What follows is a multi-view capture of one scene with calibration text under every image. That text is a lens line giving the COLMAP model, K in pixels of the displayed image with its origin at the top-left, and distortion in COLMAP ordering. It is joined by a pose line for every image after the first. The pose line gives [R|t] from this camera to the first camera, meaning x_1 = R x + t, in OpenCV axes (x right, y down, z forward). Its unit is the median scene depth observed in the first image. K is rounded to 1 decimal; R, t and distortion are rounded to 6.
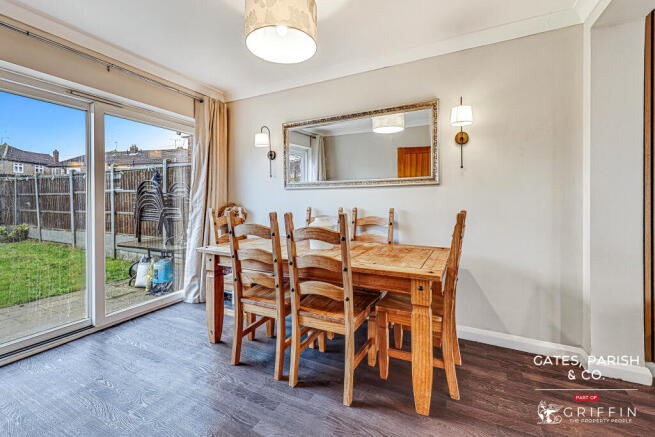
lens RADIAL K [[278.2, 0, 315.4], [0, 278.2, 201.0], [0, 0, 1]] dist [-0.000976, -0.000129]
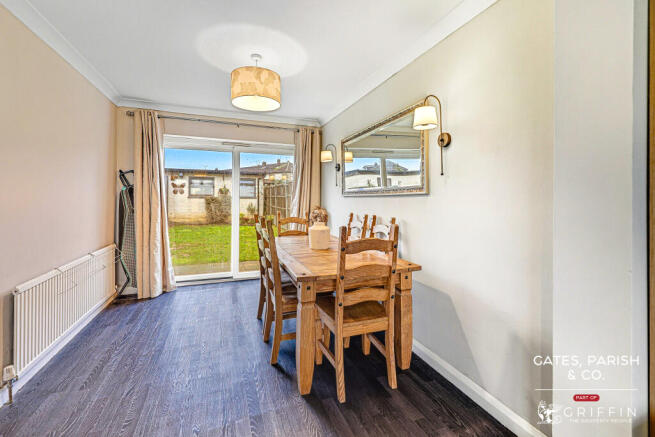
lens RADIAL K [[278.2, 0, 324.0], [0, 278.2, 196.1], [0, 0, 1]] dist [-0.000976, -0.000129]
pose [[0.739274, 0.001291, -0.673404, 0.615257], [-0.010991, 0.999888, -0.010150, -0.030002], [0.673315, 0.014905, 0.739205, 0.091525]]
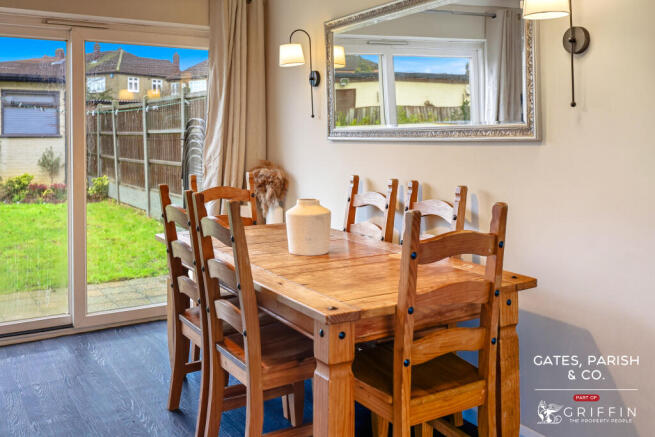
lens RADIAL K [[626.6, 0, 308.0], [0, 626.6, 133.1], [0, 0, 1]] dist [-0.000748, 0.000000]
pose [[0.844094, -0.003139, -0.536186, 0.522947], [0.003443, 0.999994, -0.000434, -0.055843], [0.536184, -0.001480, 0.844100, -0.072227]]
